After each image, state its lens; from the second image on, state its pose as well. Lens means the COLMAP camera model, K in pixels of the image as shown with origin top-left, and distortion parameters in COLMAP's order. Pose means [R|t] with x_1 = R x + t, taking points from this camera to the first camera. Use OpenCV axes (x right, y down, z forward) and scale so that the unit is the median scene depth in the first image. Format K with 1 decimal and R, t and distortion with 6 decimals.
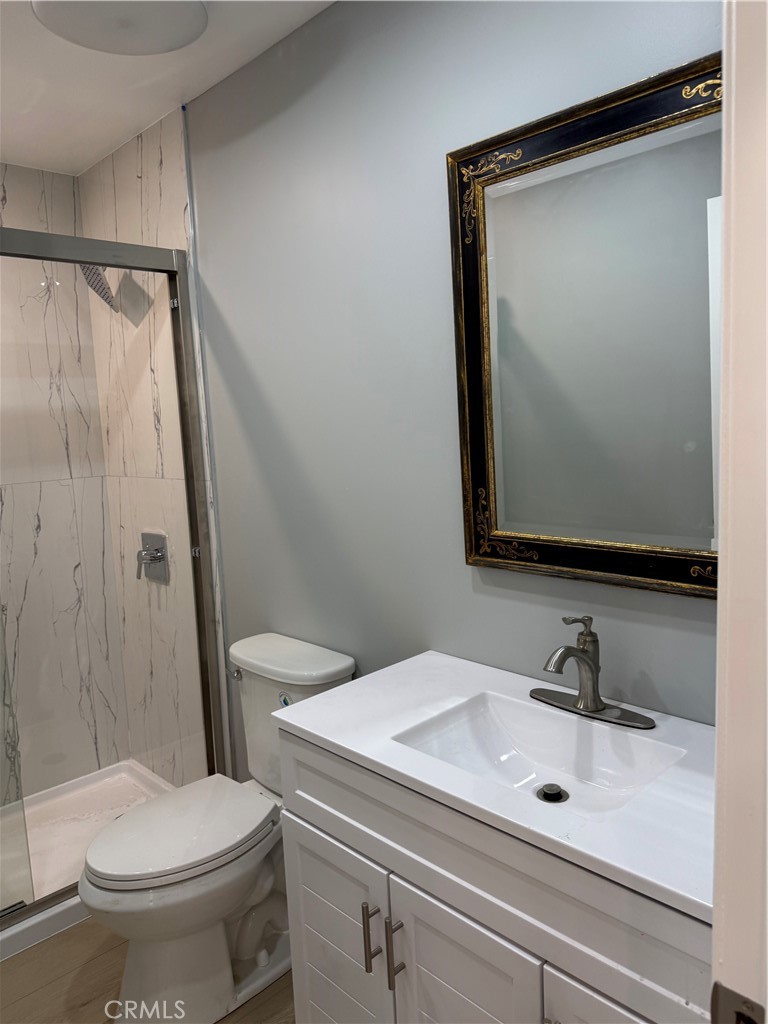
lens RADIAL K [[698.7, 0, 384.0], [0, 698.7, 512.0], [0, 0, 1]] dist [0.060889, -0.097691]
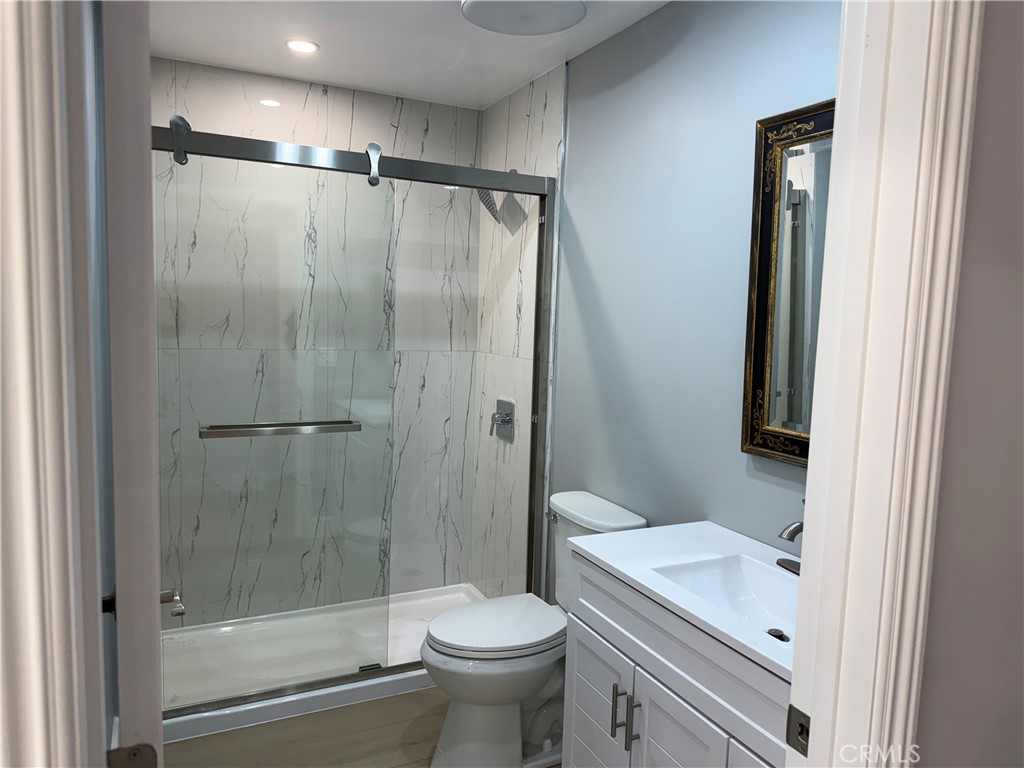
lens RADIAL K [[698.7, 0, 513.4], [0, 698.7, 386.5], [0, 0, 1]] dist [0.060889, -0.097691]
pose [[0.943043, 0.107597, -0.314792, 0.090229], [-0.114085, 0.993468, -0.002203, 0.008571], [0.312498, 0.037991, 0.949158, -0.217003]]
